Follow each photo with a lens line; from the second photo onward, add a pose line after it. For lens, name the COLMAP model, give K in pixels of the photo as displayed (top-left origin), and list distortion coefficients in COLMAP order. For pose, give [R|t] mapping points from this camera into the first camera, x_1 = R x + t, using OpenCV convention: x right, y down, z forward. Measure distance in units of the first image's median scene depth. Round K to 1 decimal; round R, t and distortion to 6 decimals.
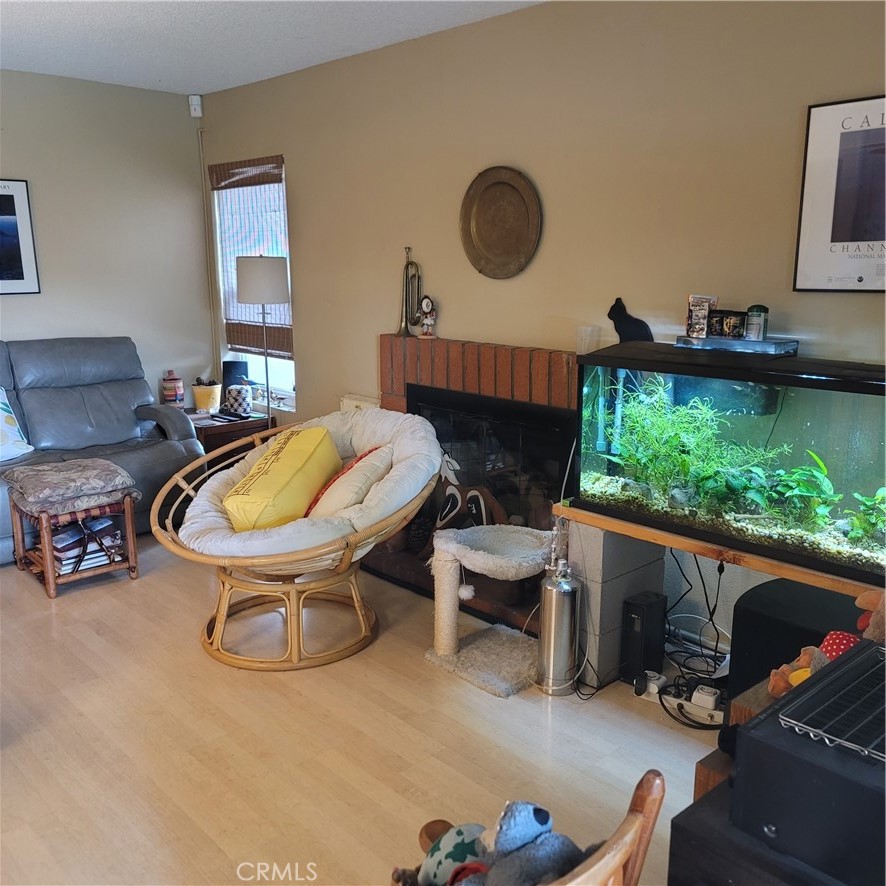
lens RADIAL K [[871.6, 0, 443.5], [0, 871.6, 444.7], [0, 0, 1]] dist [0.055437, 0.000000]
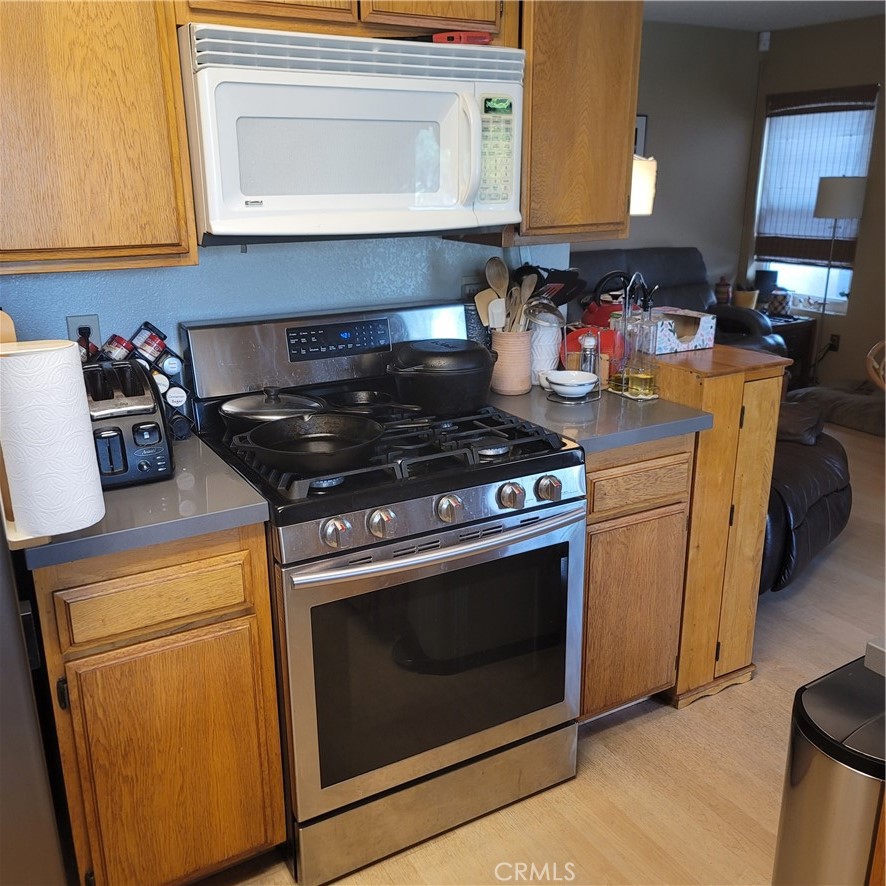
lens RADIAL K [[871.6, 0, 442.9], [0, 871.6, 441.9], [0, 0, 1]] dist [0.055437, 0.000000]
pose [[0.975953, 0.073083, -0.205363, -0.414377], [-0.055184, 0.994267, 0.091582, 0.047989], [0.210879, -0.078047, 0.974392, -0.243579]]
